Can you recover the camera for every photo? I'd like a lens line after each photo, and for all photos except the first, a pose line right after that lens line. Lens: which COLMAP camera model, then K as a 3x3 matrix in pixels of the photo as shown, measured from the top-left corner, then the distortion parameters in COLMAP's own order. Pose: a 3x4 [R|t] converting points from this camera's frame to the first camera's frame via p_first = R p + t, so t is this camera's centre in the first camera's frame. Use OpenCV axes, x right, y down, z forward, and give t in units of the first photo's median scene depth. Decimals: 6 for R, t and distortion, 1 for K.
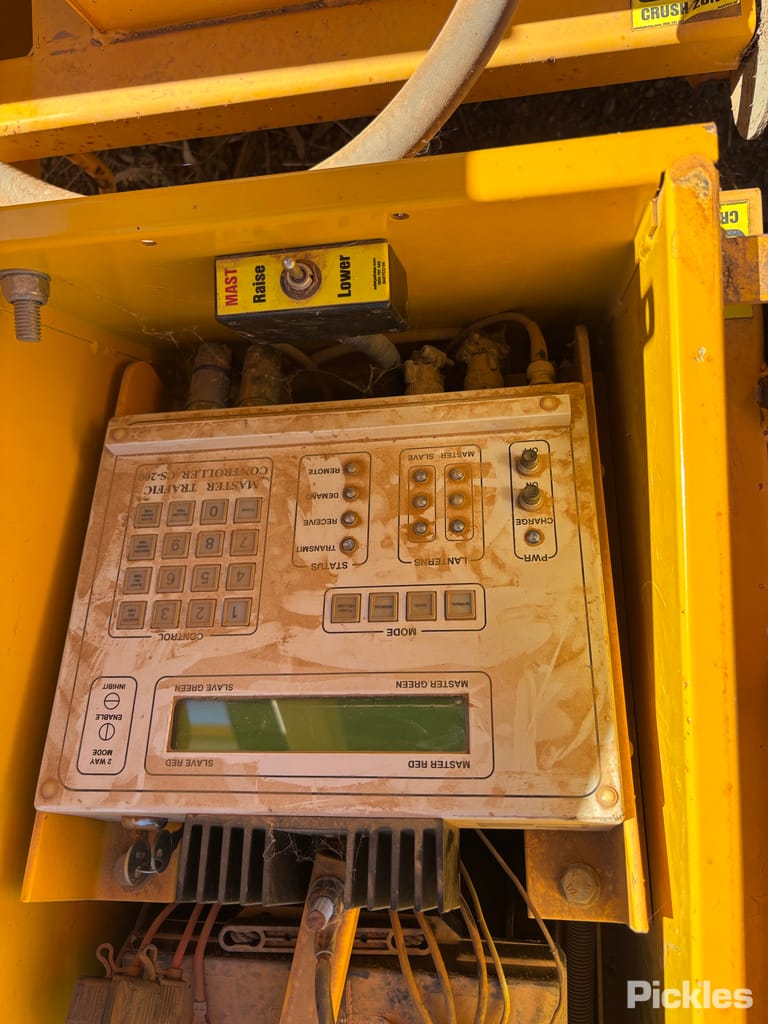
lens RADIAL K [[804.5, 0, 384.0], [0, 804.5, 512.0], [0, 0, 1]] dist [0.065942, -0.108530]
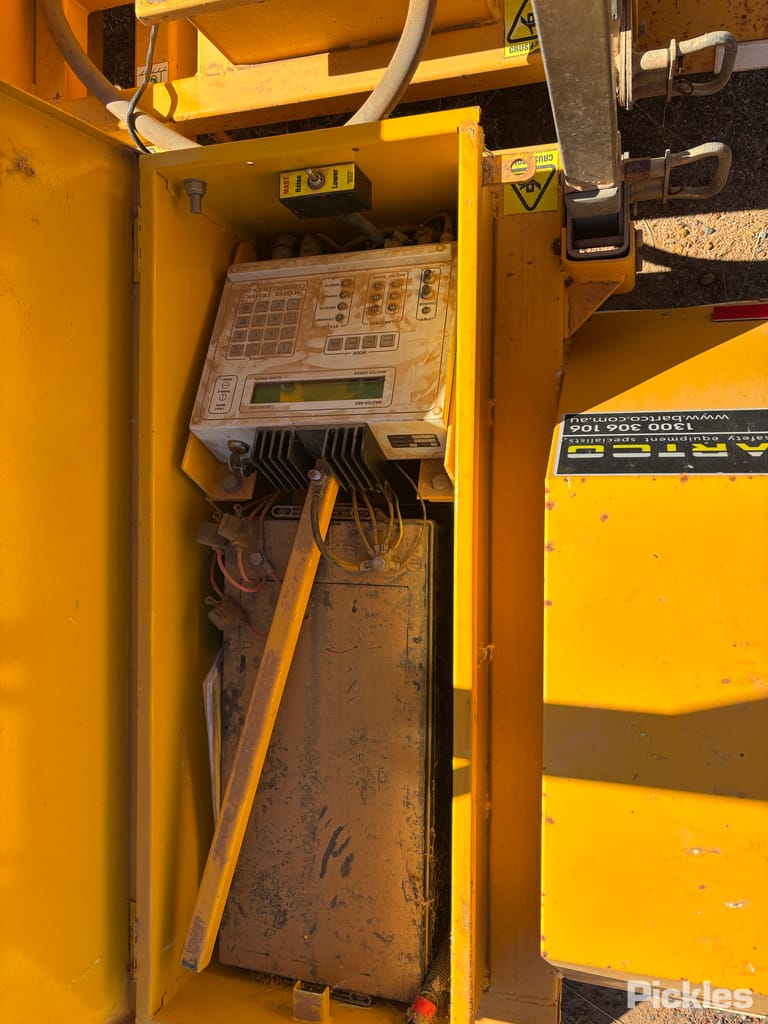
lens RADIAL K [[804.5, 0, 384.0], [0, 804.5, 512.0], [0, 0, 1]] dist [0.065942, -0.108530]
pose [[0.990505, 0.046989, -0.129200, 0.361664], [-0.046406, 0.998894, 0.007522, 0.523007], [0.129410, -0.001455, 0.991590, -1.039161]]
